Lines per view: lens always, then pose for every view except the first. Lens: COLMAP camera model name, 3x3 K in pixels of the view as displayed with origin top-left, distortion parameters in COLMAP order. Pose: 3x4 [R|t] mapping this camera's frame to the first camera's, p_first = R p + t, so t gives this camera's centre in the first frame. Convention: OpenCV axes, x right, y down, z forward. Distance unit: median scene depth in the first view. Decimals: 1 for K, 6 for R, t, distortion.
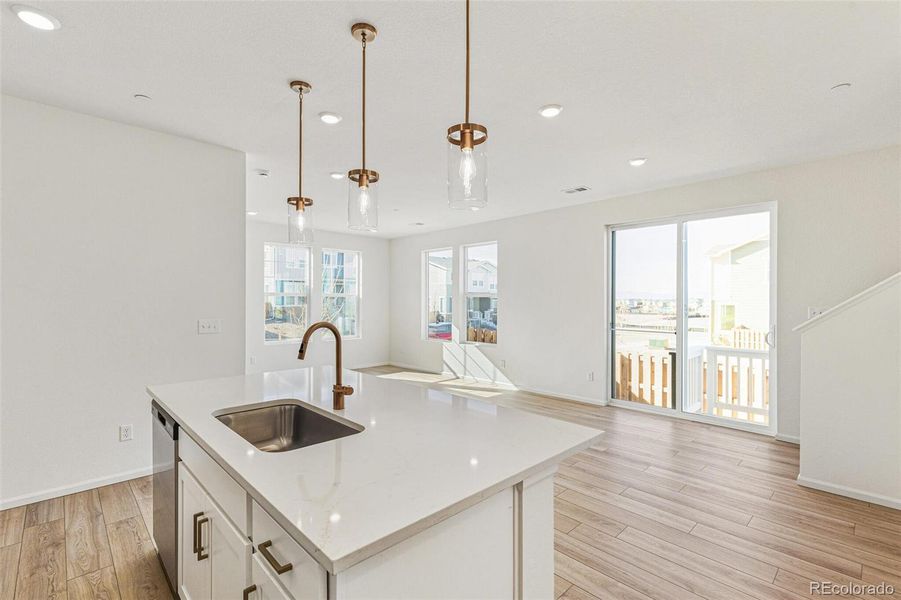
lens RADIAL K [[412.3, 0, 449.9], [0, 412.3, 302.2], [0, 0, 1]] dist [0.006279, -0.000534]
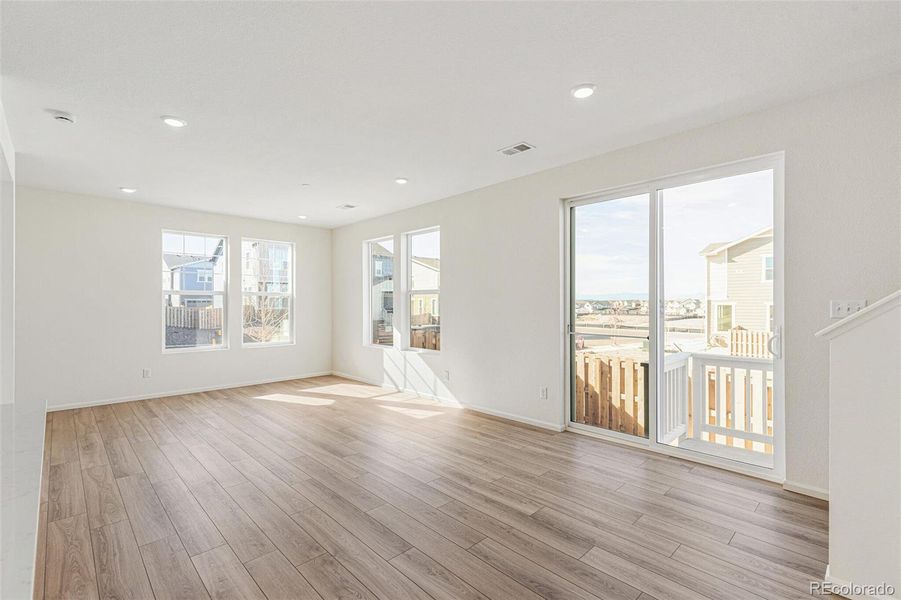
lens RADIAL K [[412.3, 0, 450.2], [0, 412.3, 303.9], [0, 0, 1]] dist [0.006279, -0.000534]
pose [[0.999978, -0.004868, 0.004502, 0.136394], [0.004873, 0.999988, -0.001046, 0.008817], [-0.004496, 0.001068, 0.999989, 0.186404]]
